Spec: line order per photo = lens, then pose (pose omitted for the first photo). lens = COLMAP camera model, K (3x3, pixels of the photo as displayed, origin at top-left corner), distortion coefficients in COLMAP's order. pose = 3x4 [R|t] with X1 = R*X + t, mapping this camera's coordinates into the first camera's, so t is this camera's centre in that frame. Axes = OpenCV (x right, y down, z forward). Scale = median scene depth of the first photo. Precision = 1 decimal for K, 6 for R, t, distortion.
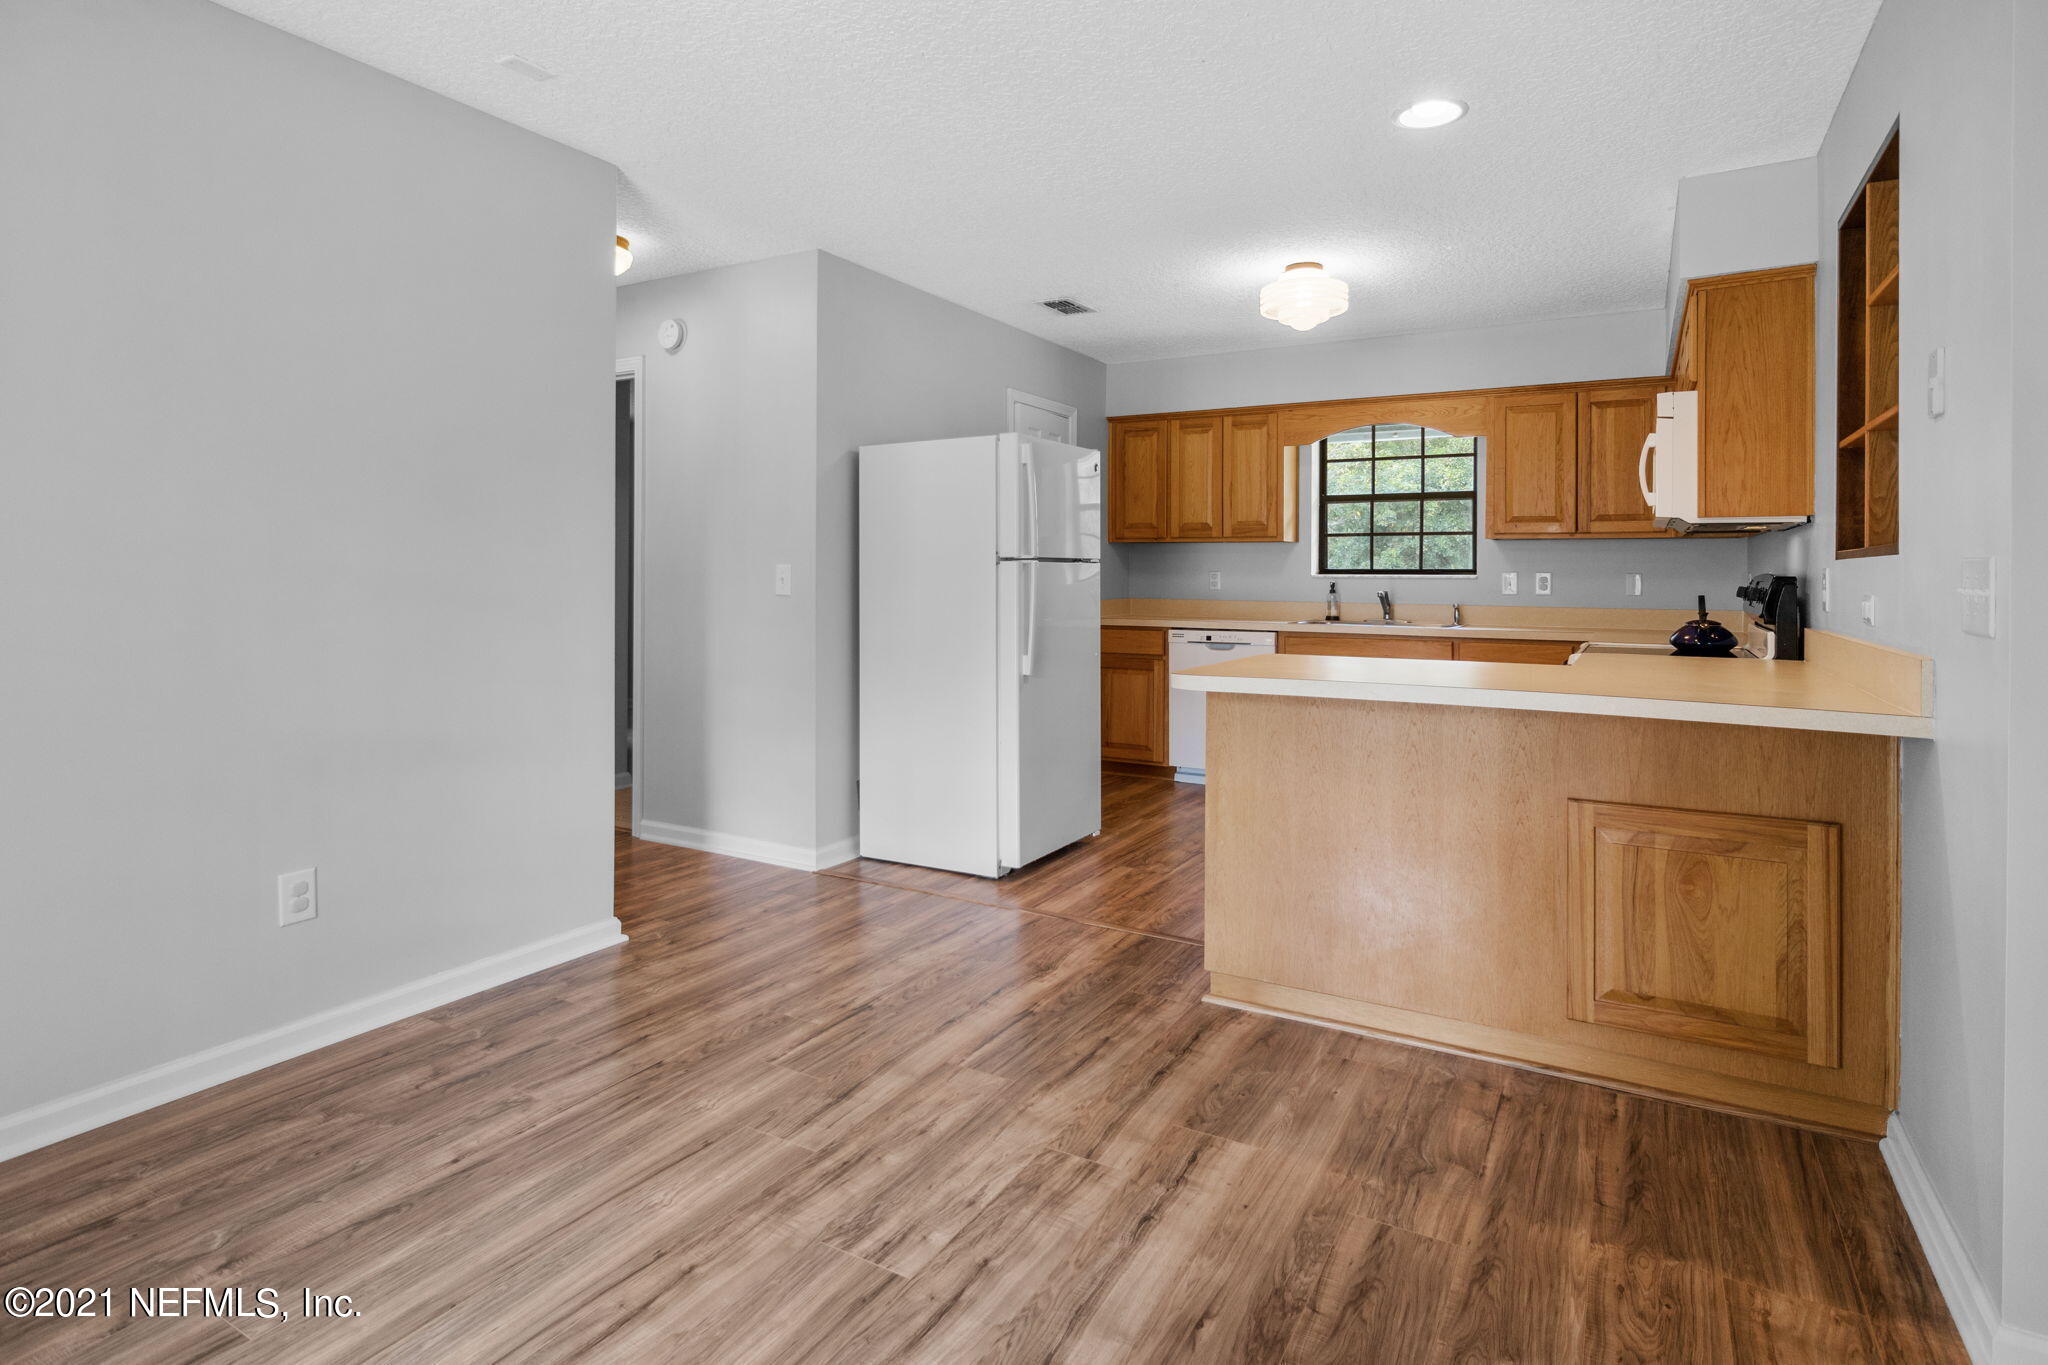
lens RADIAL K [[1046.2, 0, 1027.4], [0, 1046.2, 571.3], [0, 0, 1]] dist [-0.011328, 0.000572]
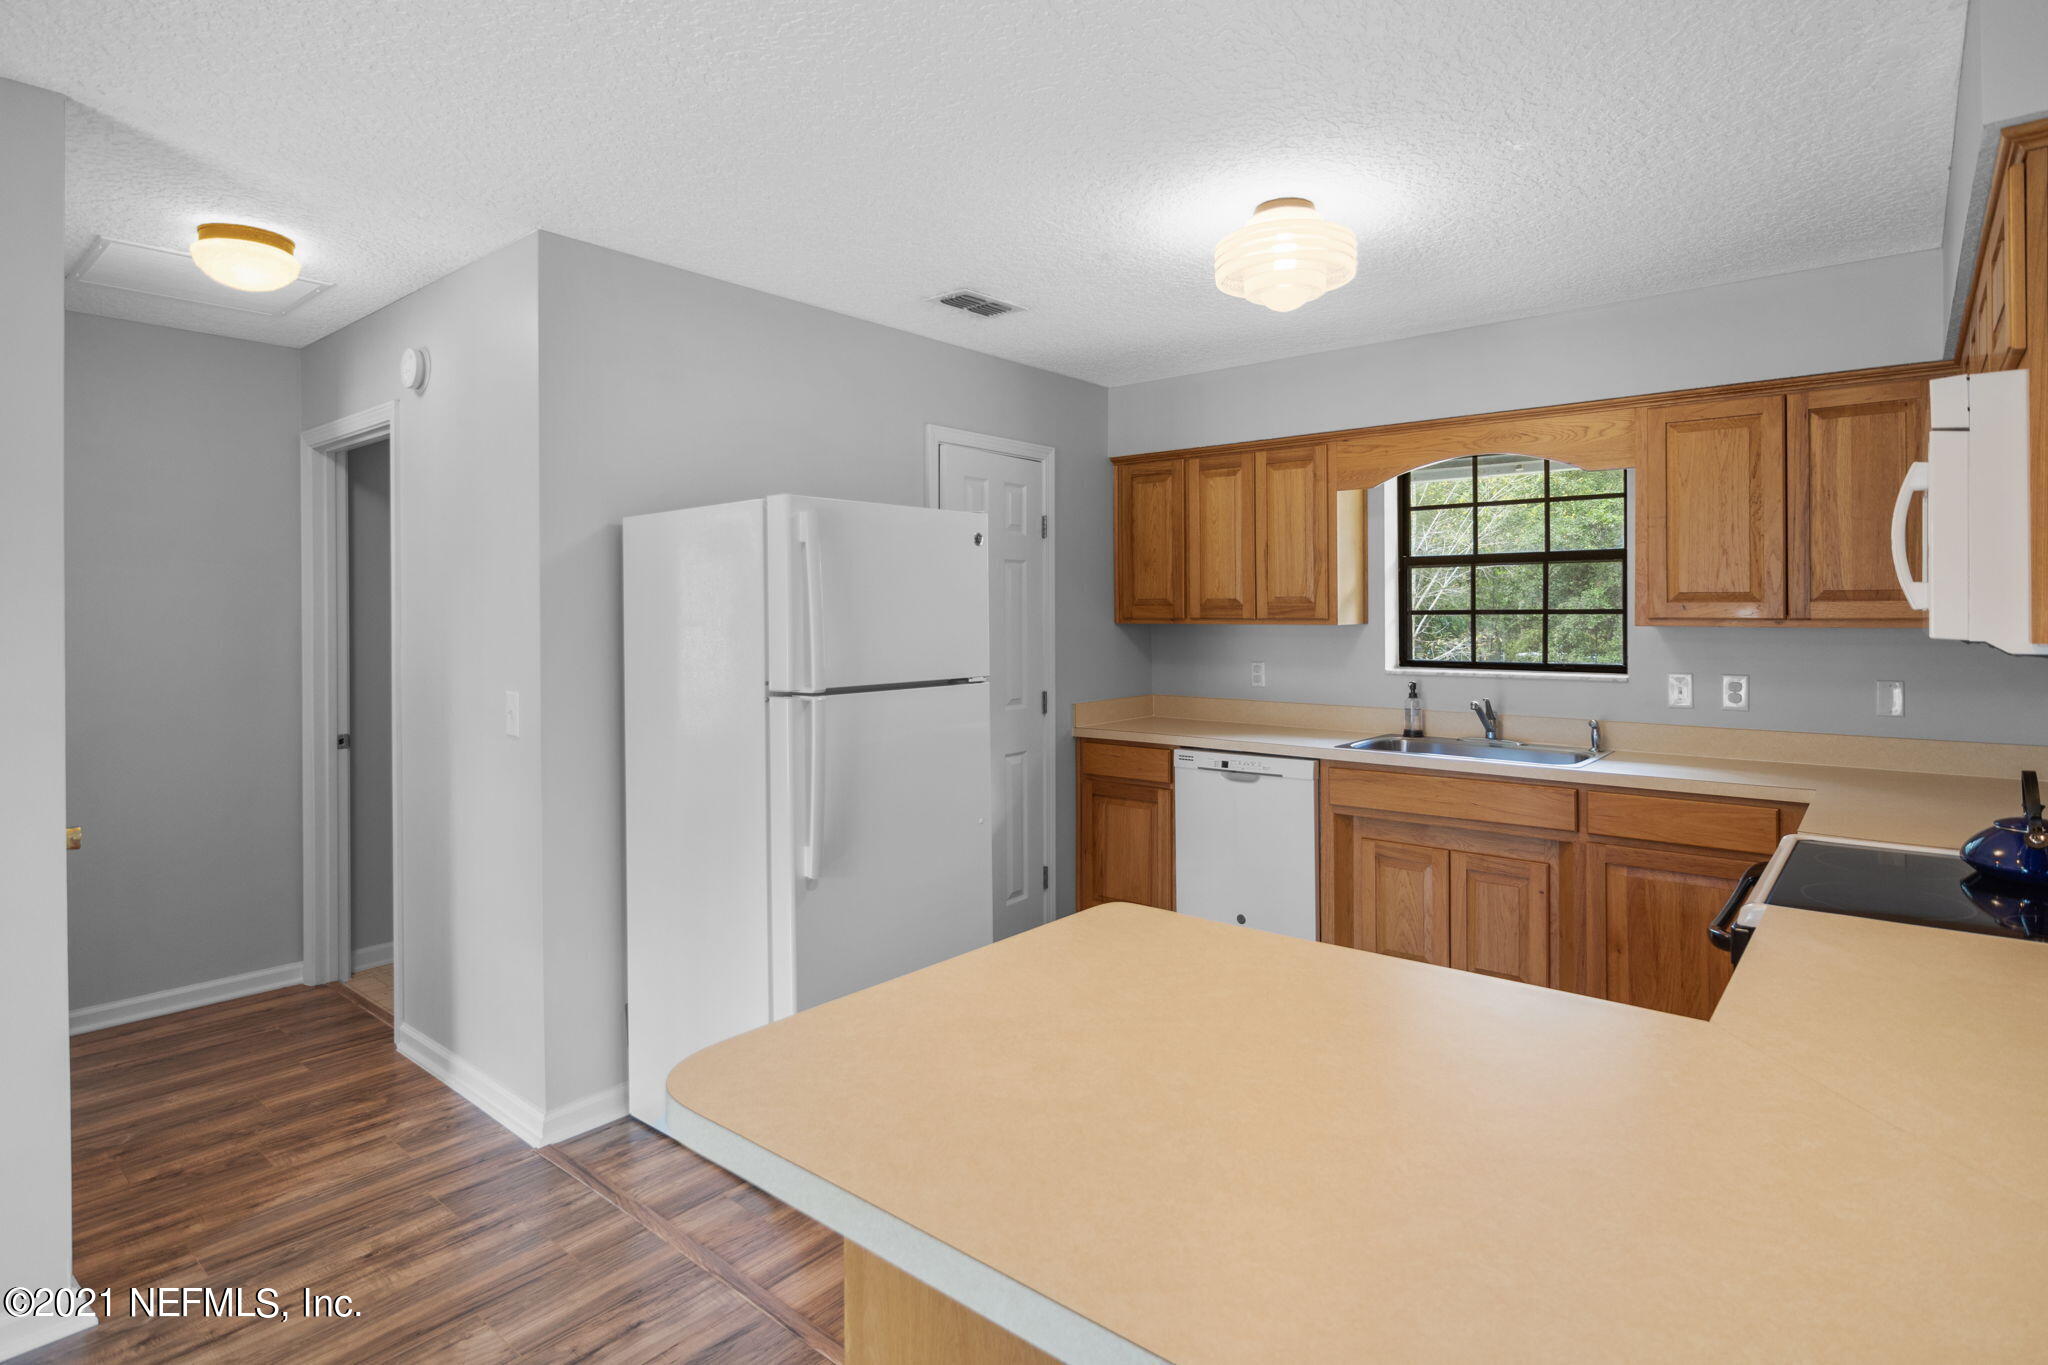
lens RADIAL K [[1043.7, 0, 1042.4], [0, 1043.7, 613.1], [0, 0, 1]] dist [-0.010202, 0.000293]
pose [[0.986512, -0.010299, -0.163364, 0.223791], [0.010642, 0.999943, 0.001227, -0.054887], [0.163342, -0.002949, 0.986565, 0.372174]]
